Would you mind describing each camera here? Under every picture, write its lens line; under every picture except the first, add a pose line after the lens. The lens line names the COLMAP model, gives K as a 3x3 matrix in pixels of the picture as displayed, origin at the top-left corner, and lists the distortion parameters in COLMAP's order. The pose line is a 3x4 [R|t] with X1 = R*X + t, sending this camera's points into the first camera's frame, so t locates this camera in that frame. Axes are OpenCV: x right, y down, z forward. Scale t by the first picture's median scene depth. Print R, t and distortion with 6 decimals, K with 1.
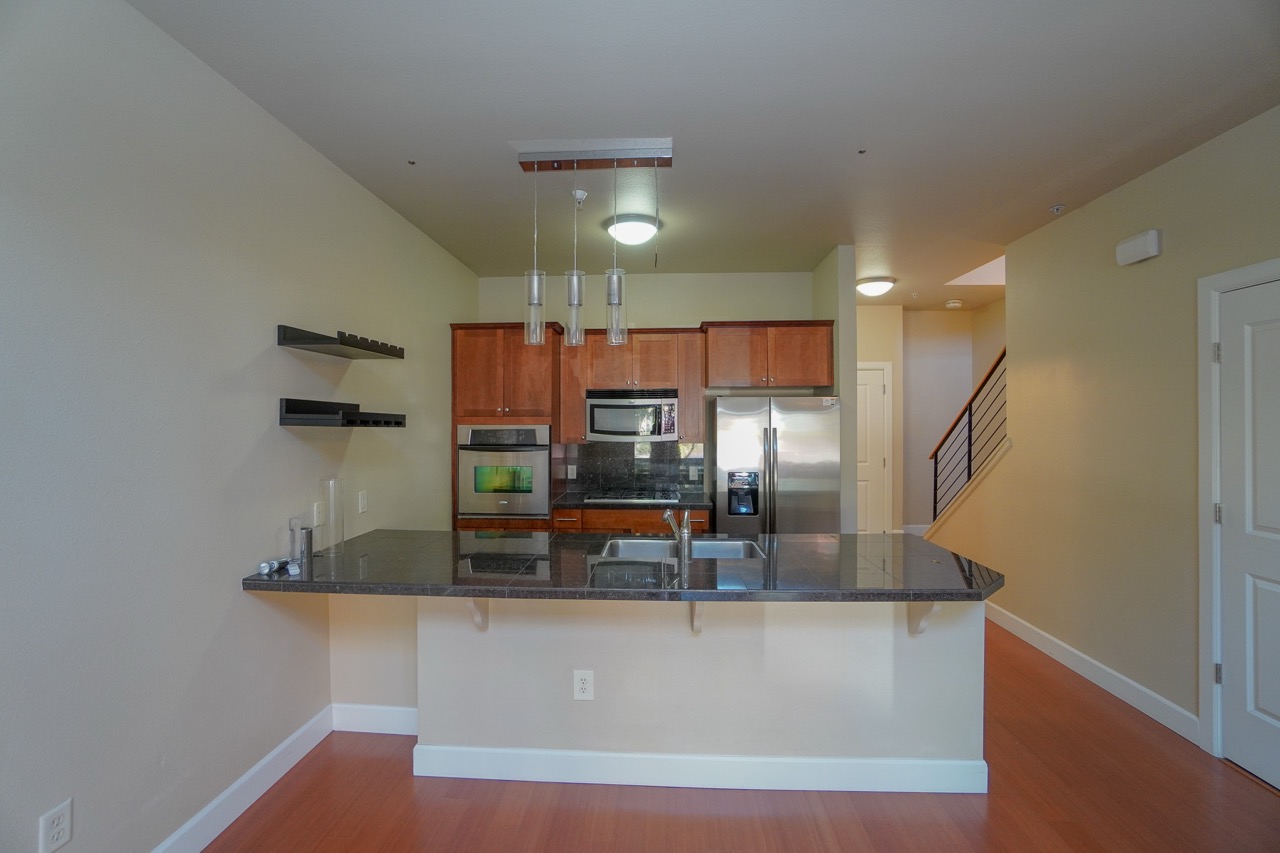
lens RADIAL K [[562.7, 0, 640.0], [0, 562.7, 426.5], [0, 0, 1]] dist [-0.055885, 0.020778]
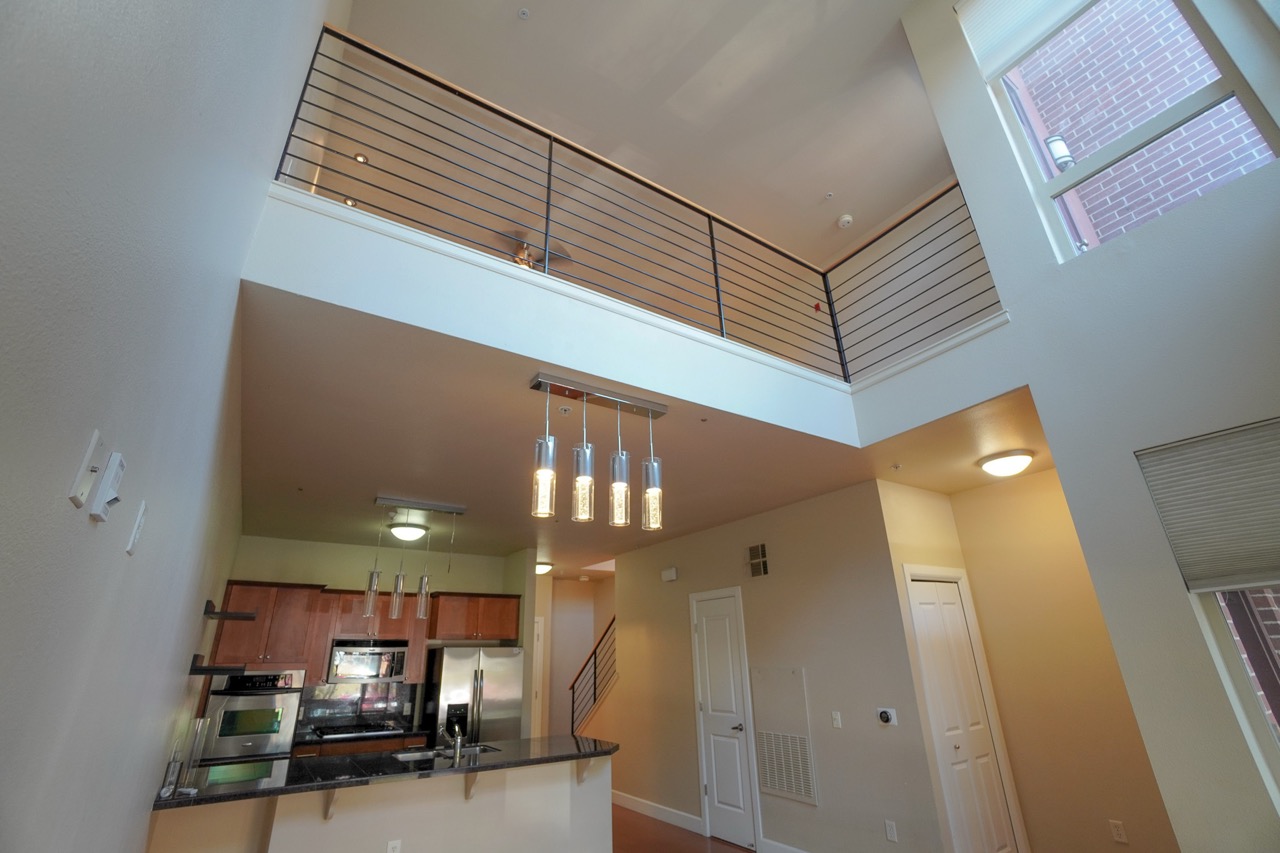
lens RADIAL K [[562.7, 0, 640.0], [0, 562.7, 426.5], [0, 0, 1]] dist [-0.055885, 0.020778]
pose [[0.803216, 0.211368, 0.556927, -0.355216], [0.025993, 0.921604, -0.387260, -0.010113], [-0.595121, 0.325530, 0.734753, -0.499339]]
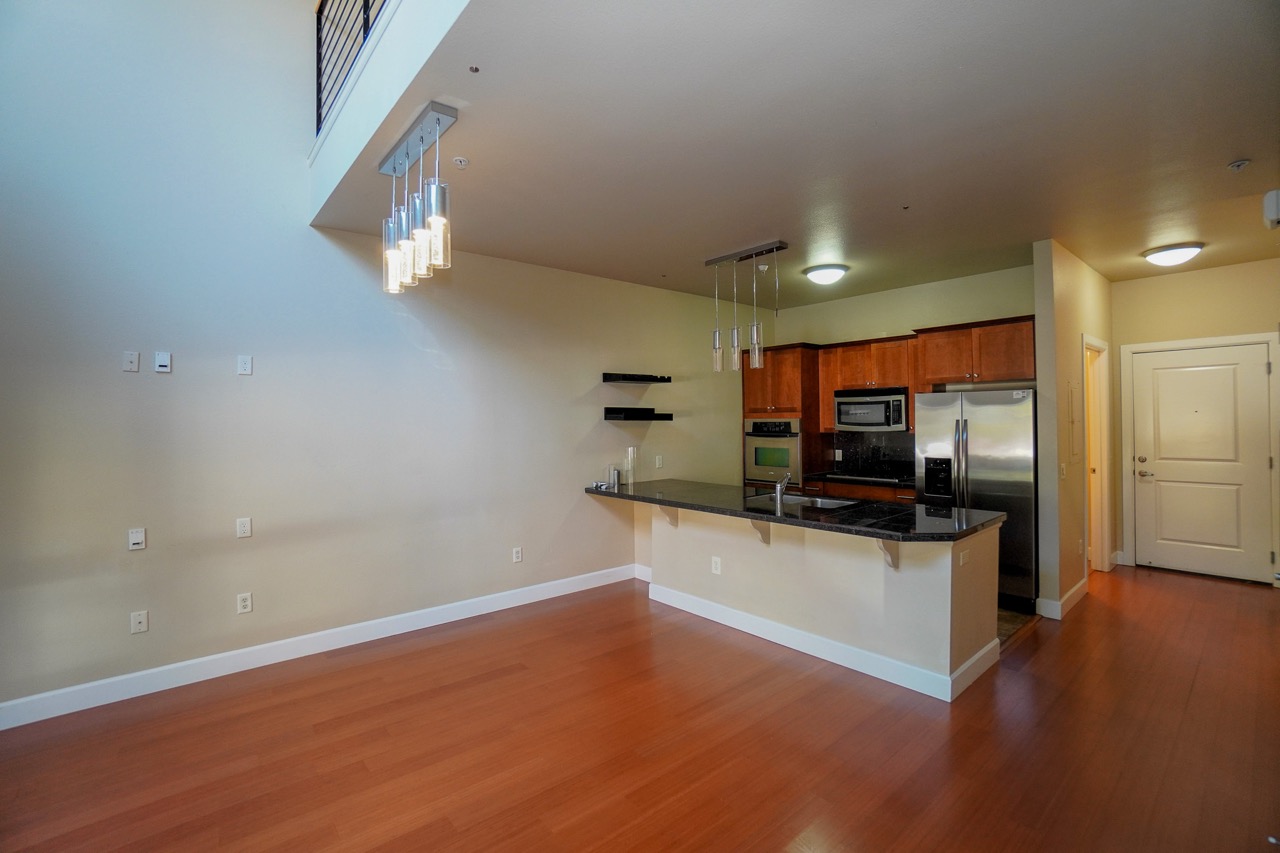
lens RADIAL K [[562.7, 0, 640.0], [0, 562.7, 426.5], [0, 0, 1]] dist [-0.055885, 0.020778]
pose [[0.692674, 0.002426, -0.721246, 0.561318], [0.006512, 0.999933, 0.009616, 0.001571], [0.721221, -0.011357, 0.692612, -0.224858]]
